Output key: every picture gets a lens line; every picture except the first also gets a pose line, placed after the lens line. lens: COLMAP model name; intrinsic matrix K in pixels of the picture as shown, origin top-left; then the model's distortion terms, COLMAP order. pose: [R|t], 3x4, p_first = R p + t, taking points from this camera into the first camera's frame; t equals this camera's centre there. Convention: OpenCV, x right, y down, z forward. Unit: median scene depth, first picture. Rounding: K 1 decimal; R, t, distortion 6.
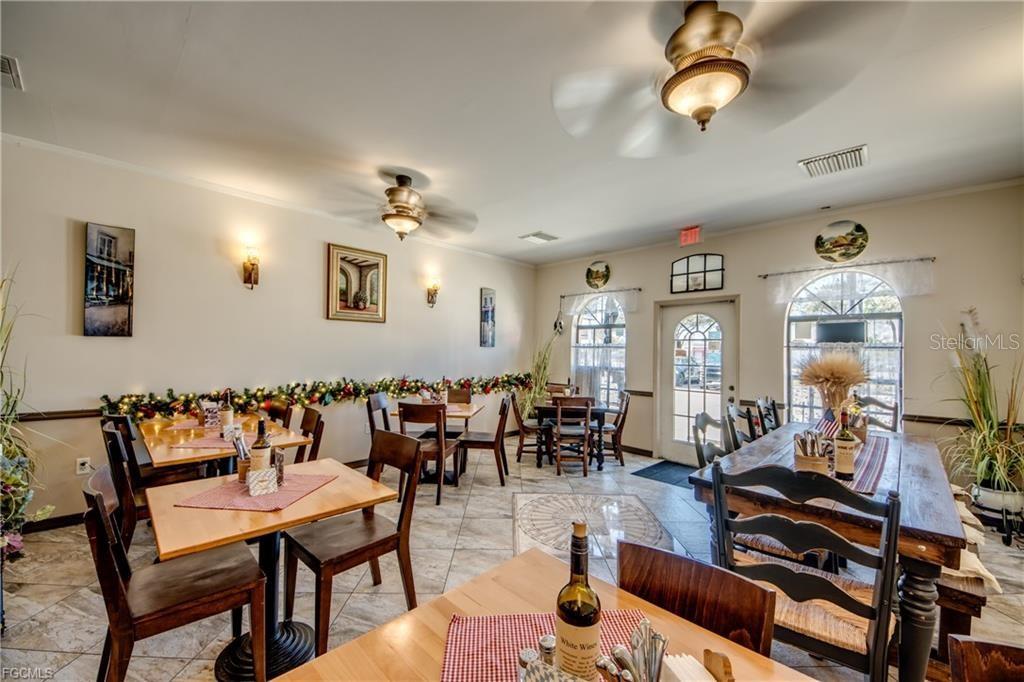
lens RADIAL K [[410.2, 0, 513.8], [0, 410.2, 342.9], [0, 0, 1]] dist [0.037466, -0.024250]
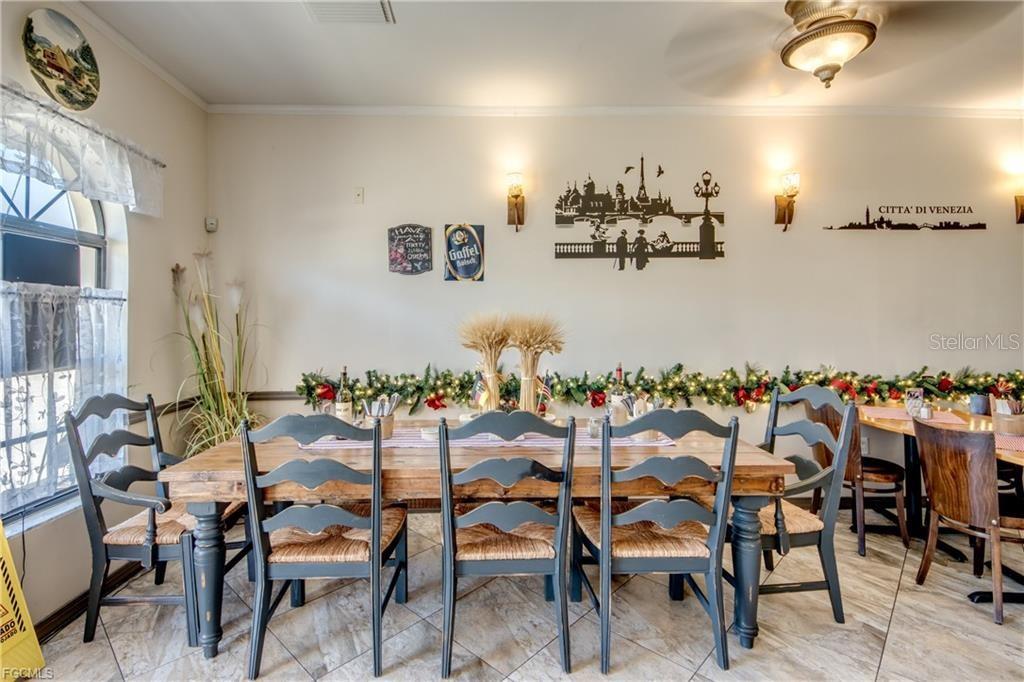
lens RADIAL K [[444.9, 0, 513.5], [0, 444.9, 317.4], [0, 0, 1]] dist [0.001060, -0.010352]
pose [[-0.698167, -0.006101, 0.715909, 0.090833], [-0.020718, 0.999717, -0.011685, 0.025770], [-0.715635, -0.022991, -0.698096, 0.844592]]
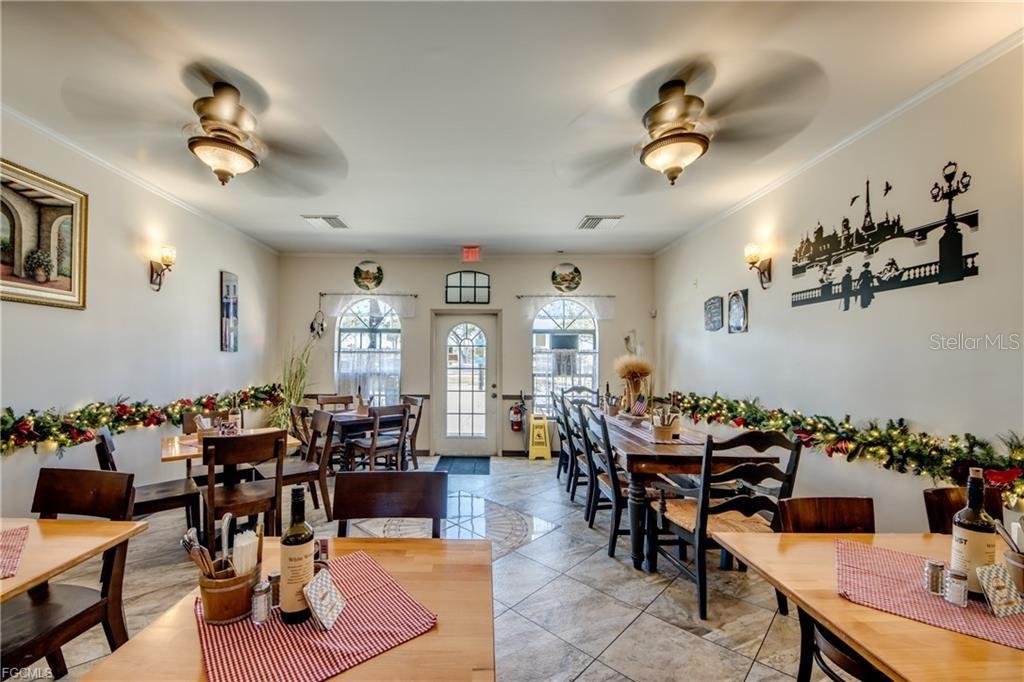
lens RADIAL K [[401.1, 0, 486.2], [0, 401.1, 360.7], [0, 0, 1]] dist [0.032273, -0.022273]
pose [[0.707785, -0.012792, 0.706312, -0.325170], [-0.009099, 0.999588, 0.027222, 0.002664], [-0.706369, -0.025694, 0.707377, 0.190861]]
